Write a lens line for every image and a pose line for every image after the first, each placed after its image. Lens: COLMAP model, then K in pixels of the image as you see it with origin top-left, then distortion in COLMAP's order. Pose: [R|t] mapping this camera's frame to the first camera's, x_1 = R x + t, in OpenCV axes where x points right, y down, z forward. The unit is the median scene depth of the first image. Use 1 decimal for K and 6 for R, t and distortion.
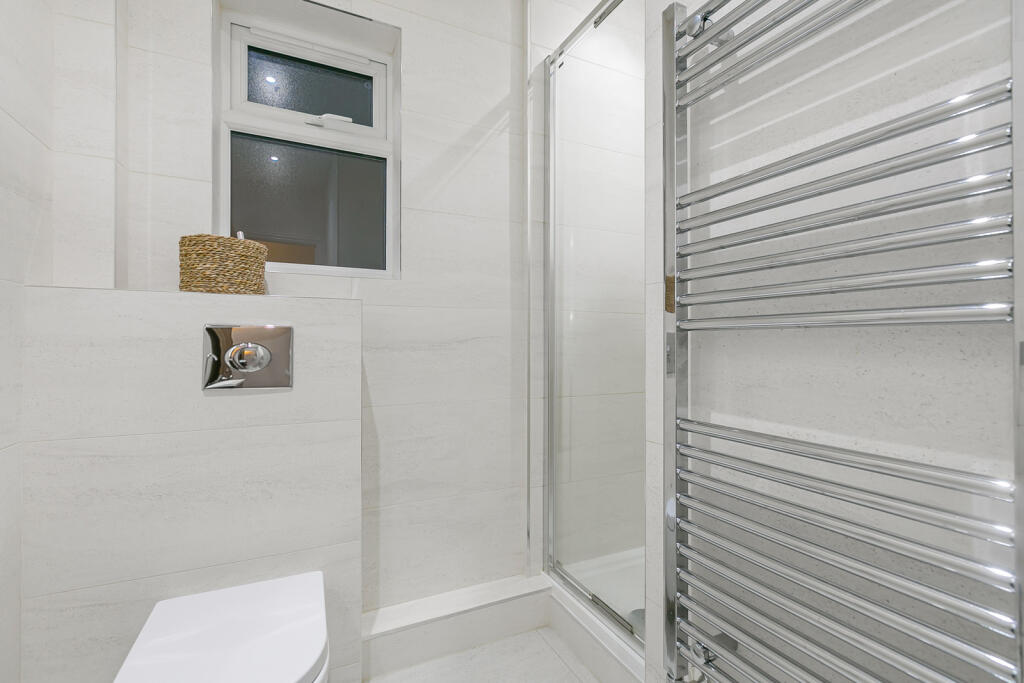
lens RADIAL K [[465.3, 0, 511.8], [0, 465.3, 348.9], [0, 0, 1]] dist [-0.030743, 0.045958]
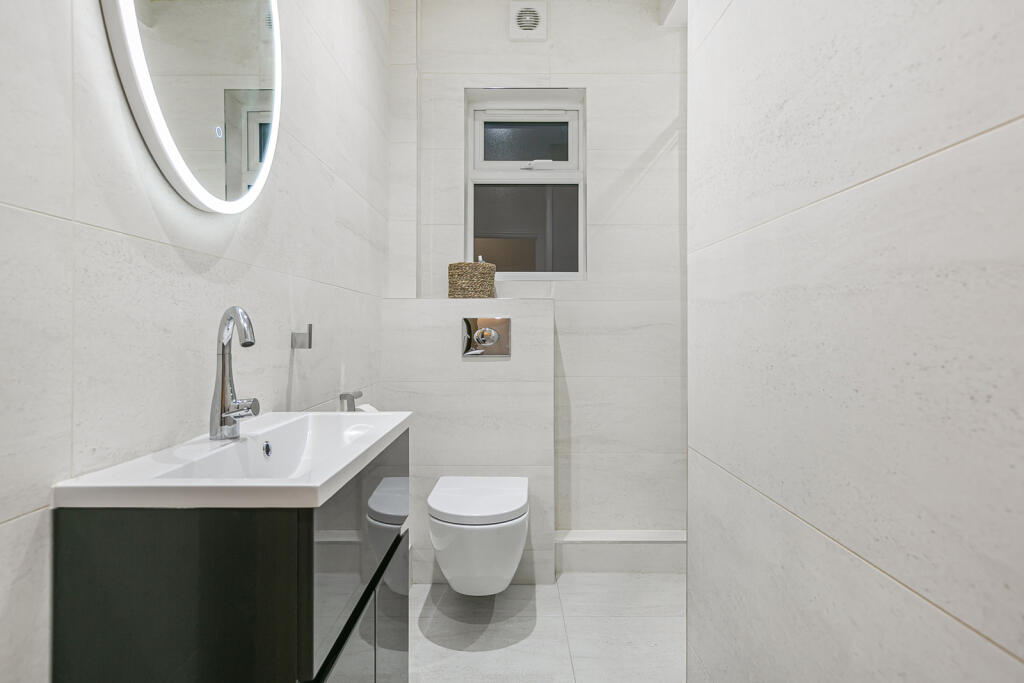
lens RADIAL K [[584.5, 0, 512.0], [0, 584.5, 341.5], [0, 0, 1]] dist [0.000563, 0.000019]
pose [[0.900225, -0.007457, -0.435362, 0.350294], [0.001910, 0.999911, -0.013179, 0.052607], [0.435421, 0.011032, 0.900159, -0.696153]]
